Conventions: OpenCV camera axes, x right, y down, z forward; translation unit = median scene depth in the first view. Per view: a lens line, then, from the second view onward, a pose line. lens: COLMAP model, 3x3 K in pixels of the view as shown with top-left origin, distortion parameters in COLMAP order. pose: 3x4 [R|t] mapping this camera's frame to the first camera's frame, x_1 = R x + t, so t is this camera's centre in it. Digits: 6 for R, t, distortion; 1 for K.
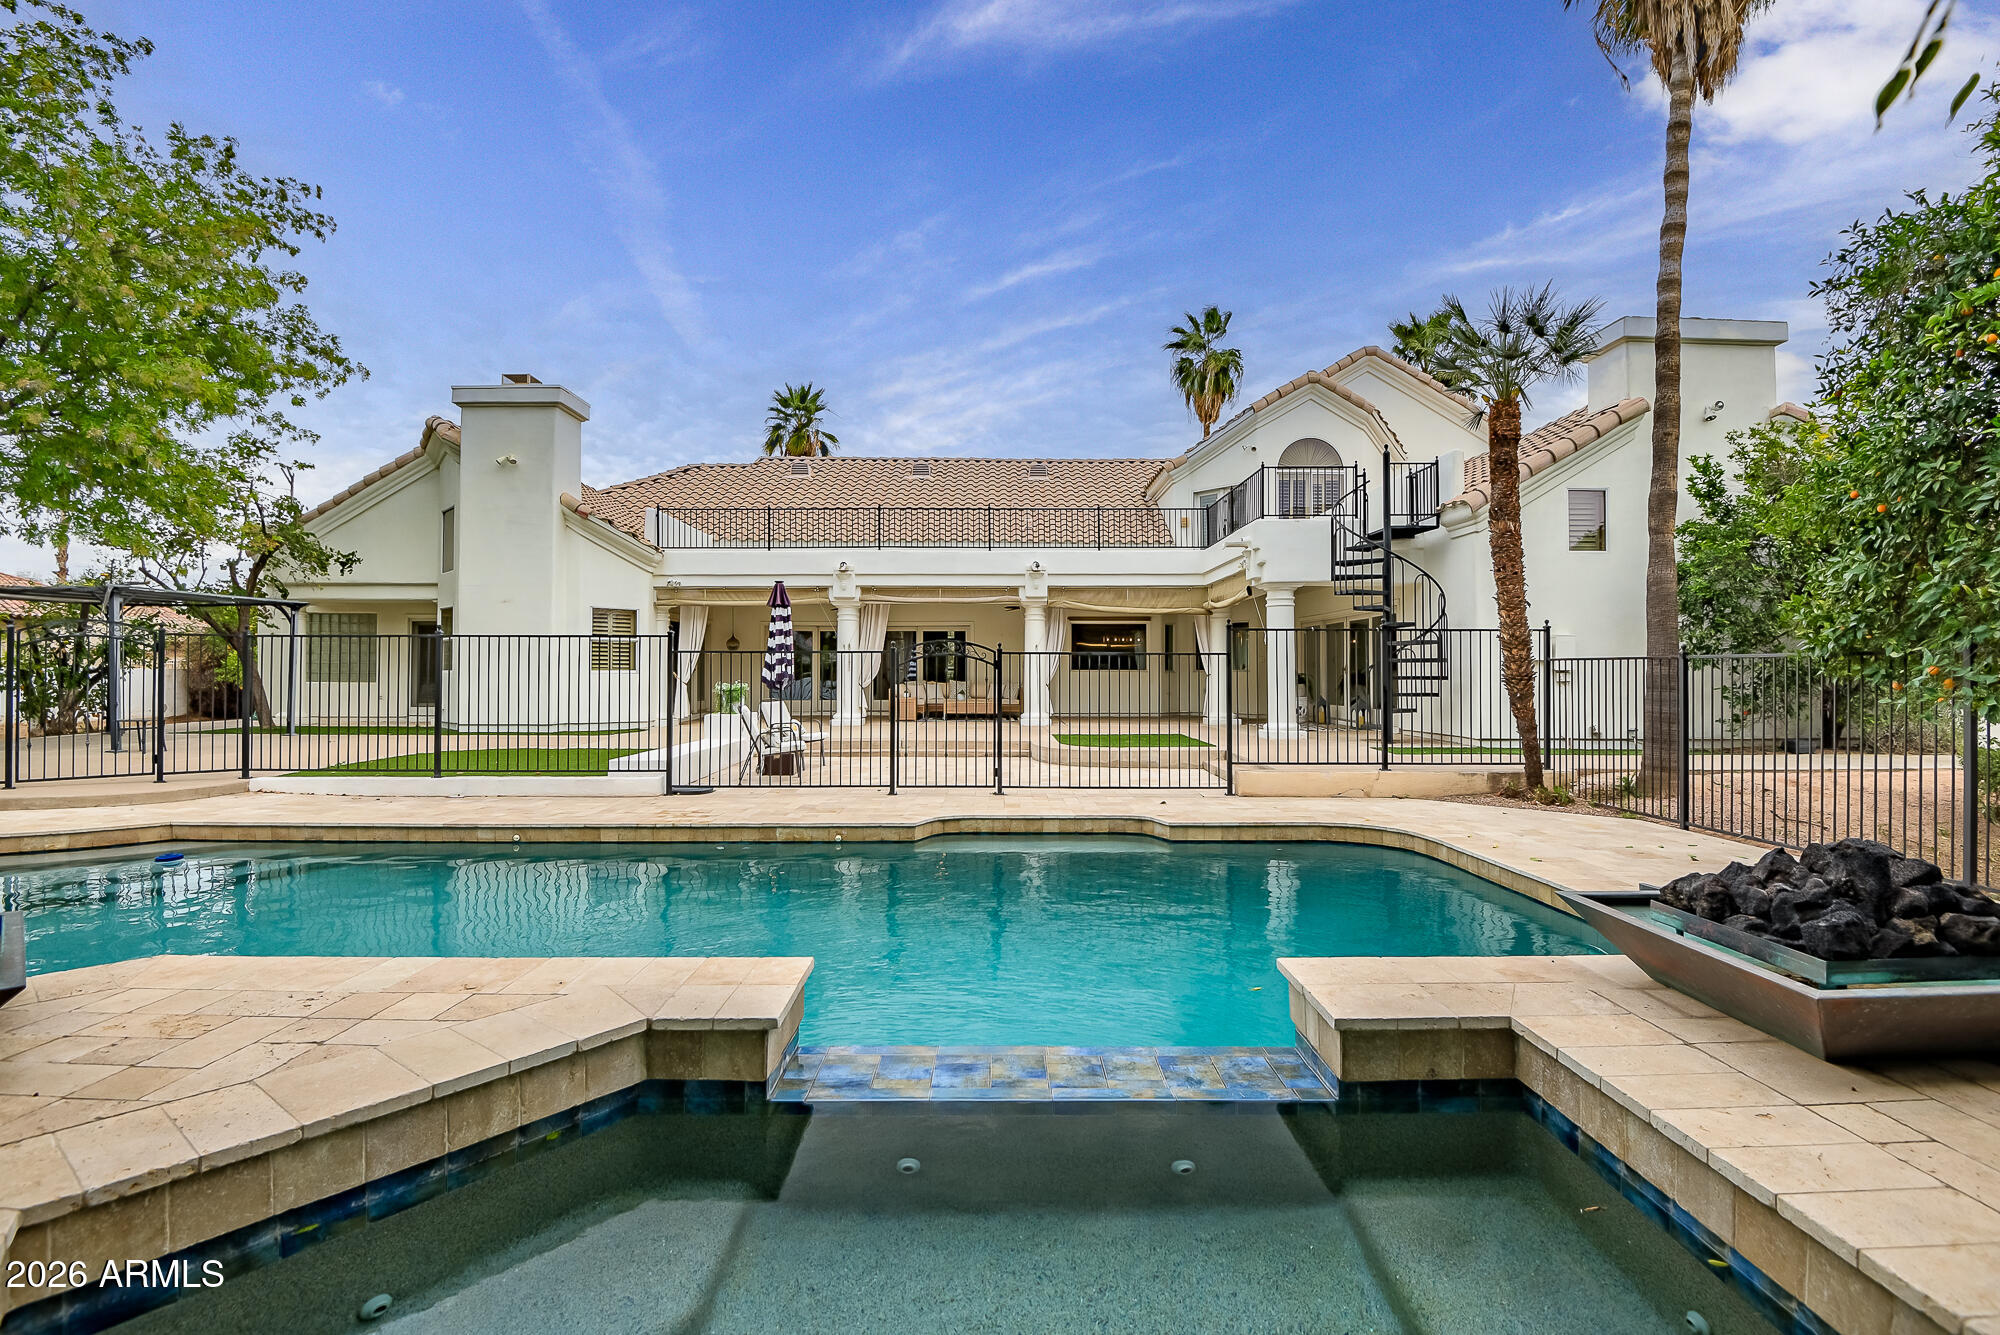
lens RADIAL K [[926.3, 0, 1005.5], [0, 926.3, 658.8], [0, 0, 1]] dist [-0.008410, -0.015866]
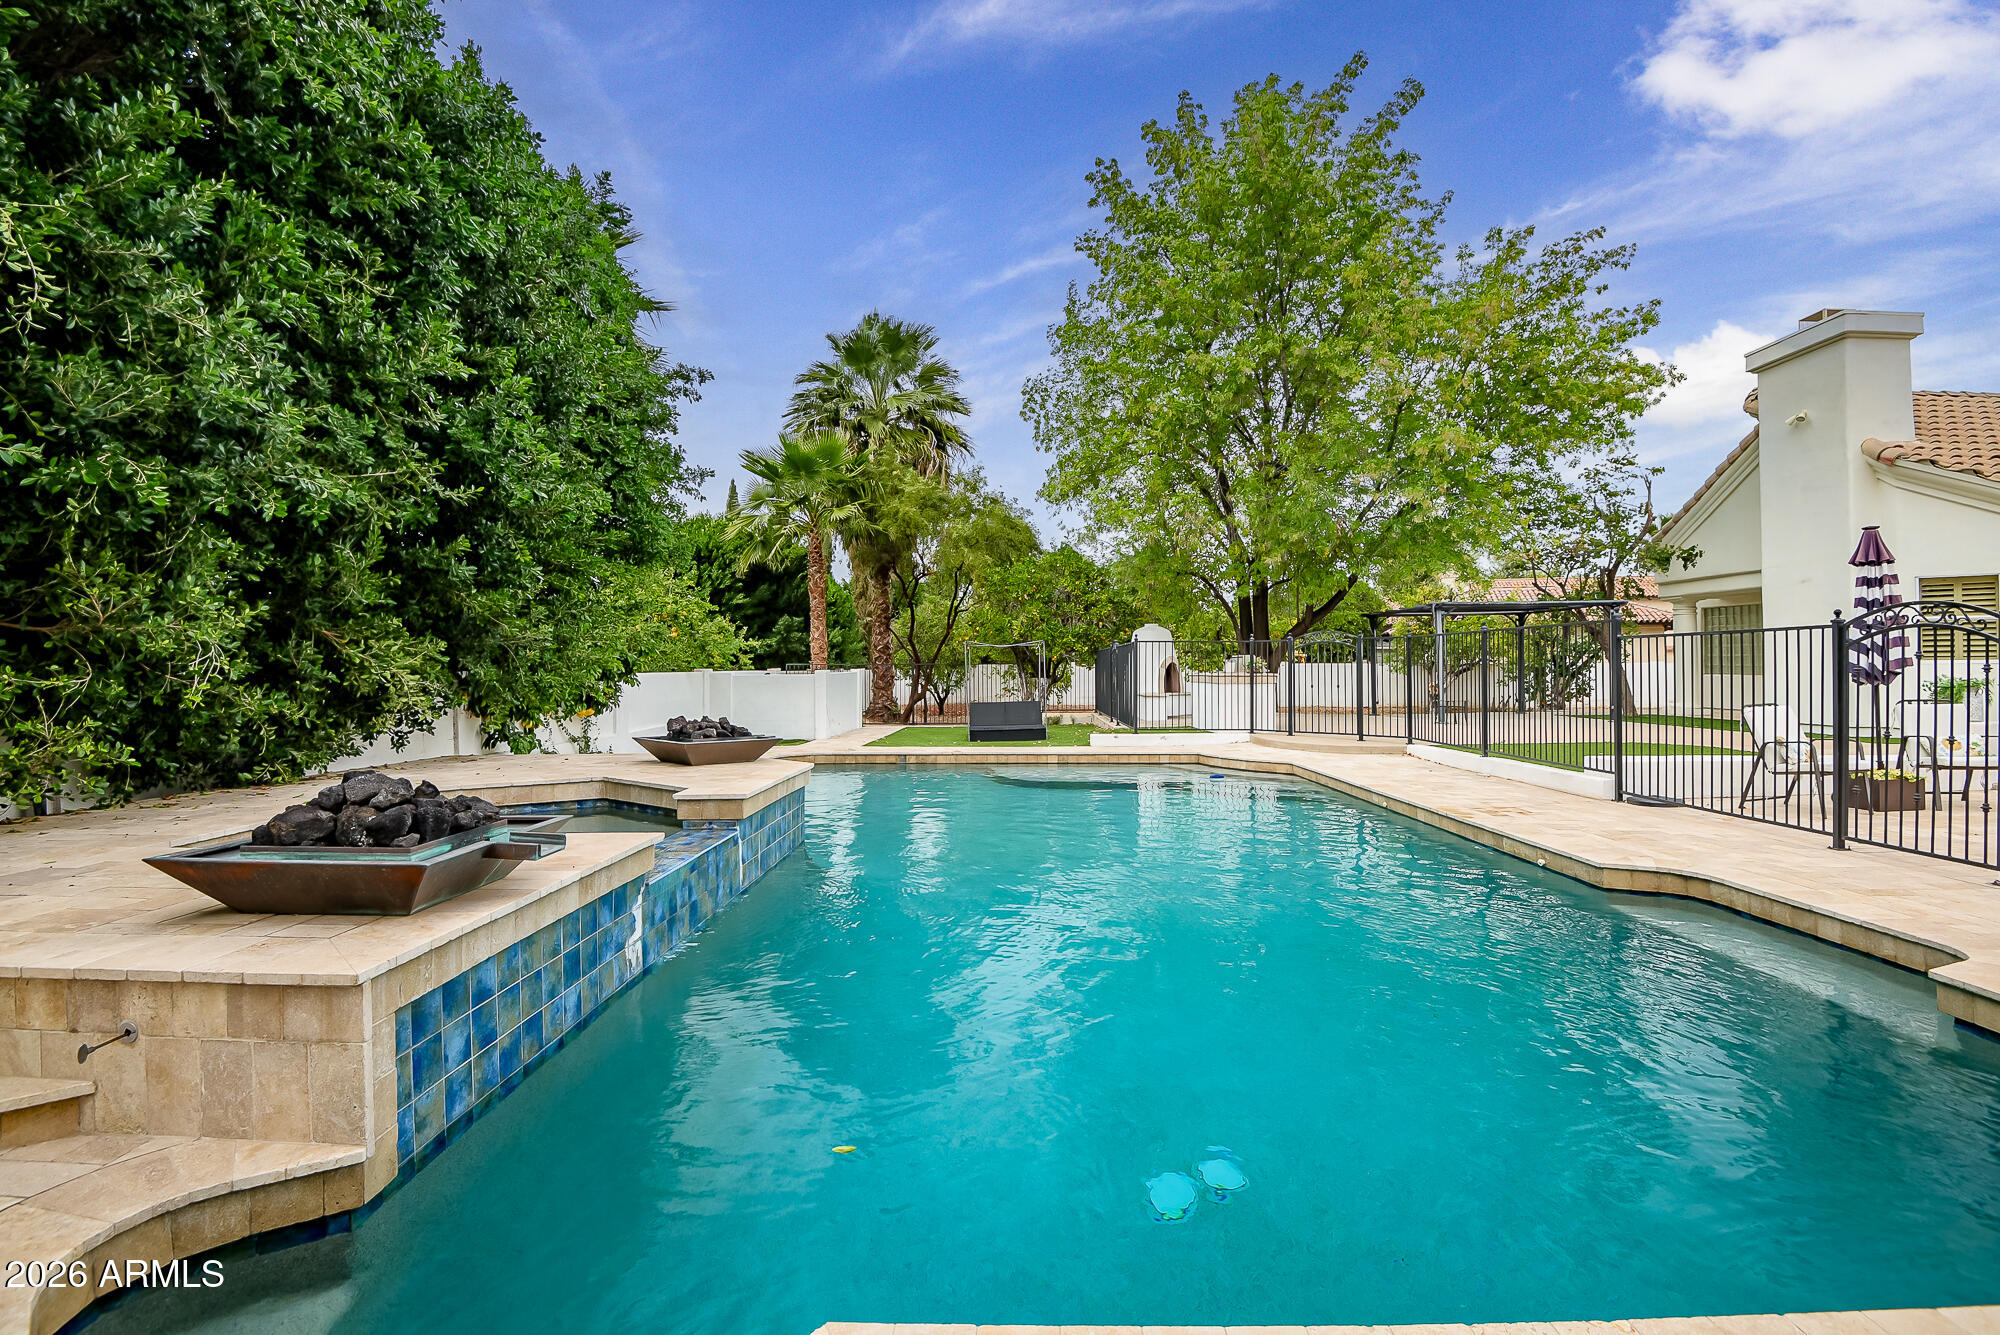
lens RADIAL K [[926.3, 0, 1005.5], [0, 926.3, 658.8], [0, 0, 1]] dist [-0.008410, -0.015866]
pose [[-0.028787, -0.012078, -0.999513, 0.318037], [0.016678, 0.999782, -0.012562, 0.007691], [0.999446, -0.017032, -0.028579, 0.267758]]
